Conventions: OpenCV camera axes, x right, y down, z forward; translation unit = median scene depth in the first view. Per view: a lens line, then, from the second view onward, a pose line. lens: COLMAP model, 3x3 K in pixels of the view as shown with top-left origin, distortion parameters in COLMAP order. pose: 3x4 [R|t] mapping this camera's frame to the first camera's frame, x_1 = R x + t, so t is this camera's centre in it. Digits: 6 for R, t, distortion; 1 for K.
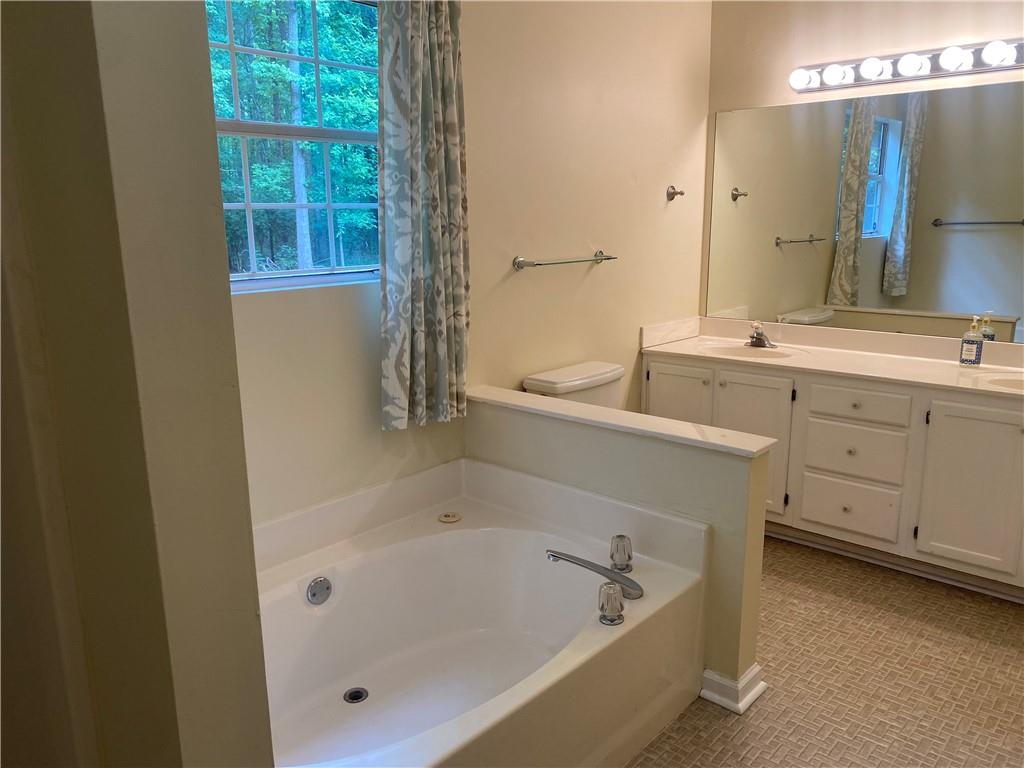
lens RADIAL K [[770.7, 0, 512.0], [0, 770.7, 384.0], [0, 0, 1]] dist [0.034540, -0.040930]
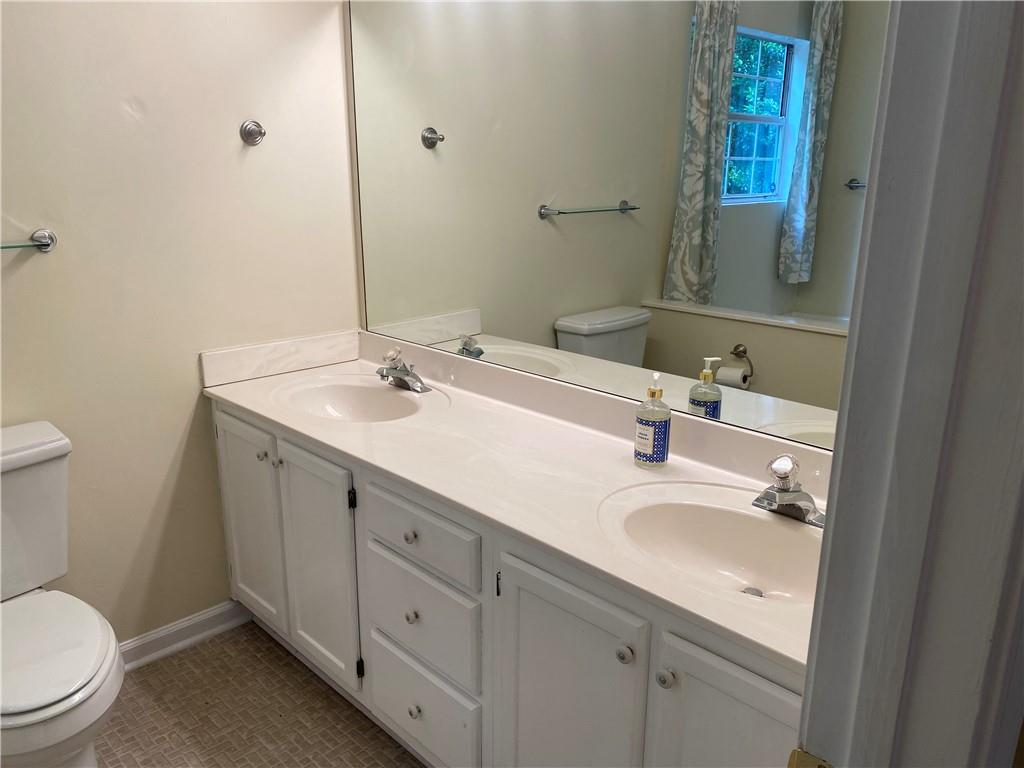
lens RADIAL K [[770.7, 0, 512.0], [0, 770.7, 384.0], [0, 0, 1]] dist [0.034540, -0.040930]
pose [[0.997895, 0.028062, -0.058458, 0.311166], [-0.024498, 0.997848, 0.060820, -0.064229], [0.060039, -0.059260, 0.996435, 0.275606]]
